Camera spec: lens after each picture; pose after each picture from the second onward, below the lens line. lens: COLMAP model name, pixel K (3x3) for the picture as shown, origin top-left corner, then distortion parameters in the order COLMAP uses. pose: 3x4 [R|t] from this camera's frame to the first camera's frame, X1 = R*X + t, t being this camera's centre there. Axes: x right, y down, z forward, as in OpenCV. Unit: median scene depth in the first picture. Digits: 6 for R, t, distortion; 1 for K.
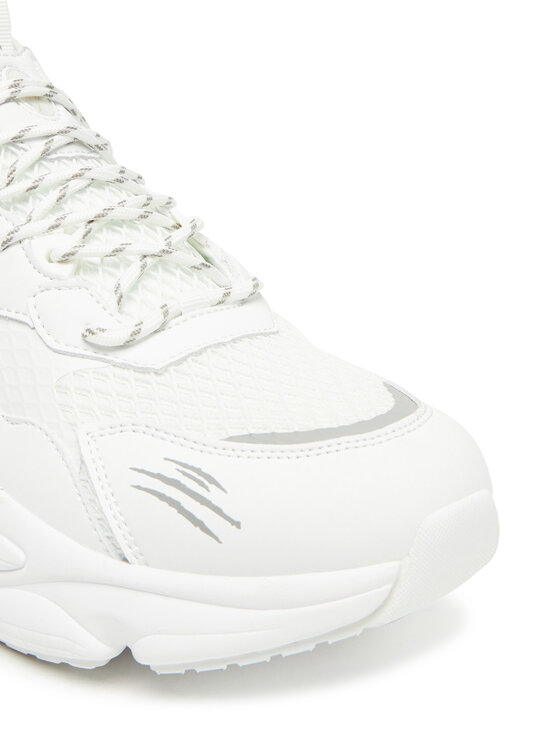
lens RADIAL K [[1254.5, 0, 280.0], [0, 1254.5, 373.0], [0, 0, 1]] dist [-0.000693, -0.011410]
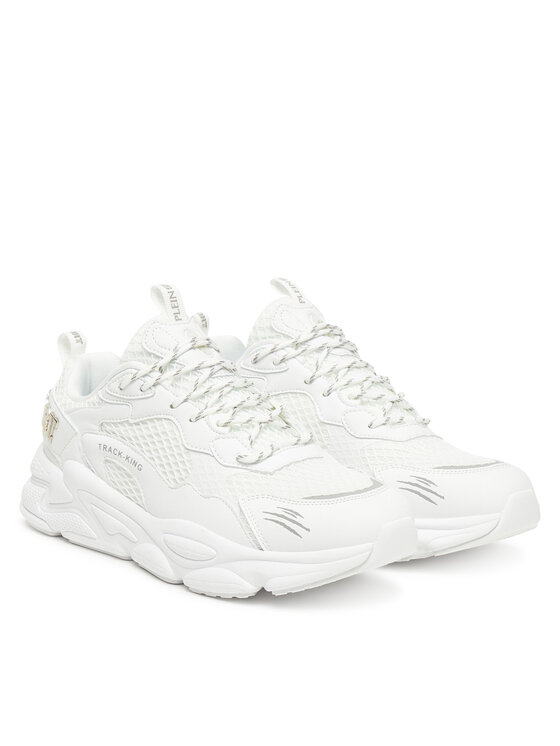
lens RADIAL K [[2528.7, 0, 280.0], [0, 2528.7, 373.0], [0, 0, 1]] dist [-0.016870, -0.145019]
pose [[0.999918, -0.011557, -0.005581, -0.049735], [0.010930, 0.994749, -0.101759, 0.270549], [0.006728, 0.101690, 0.994793, -3.412914]]
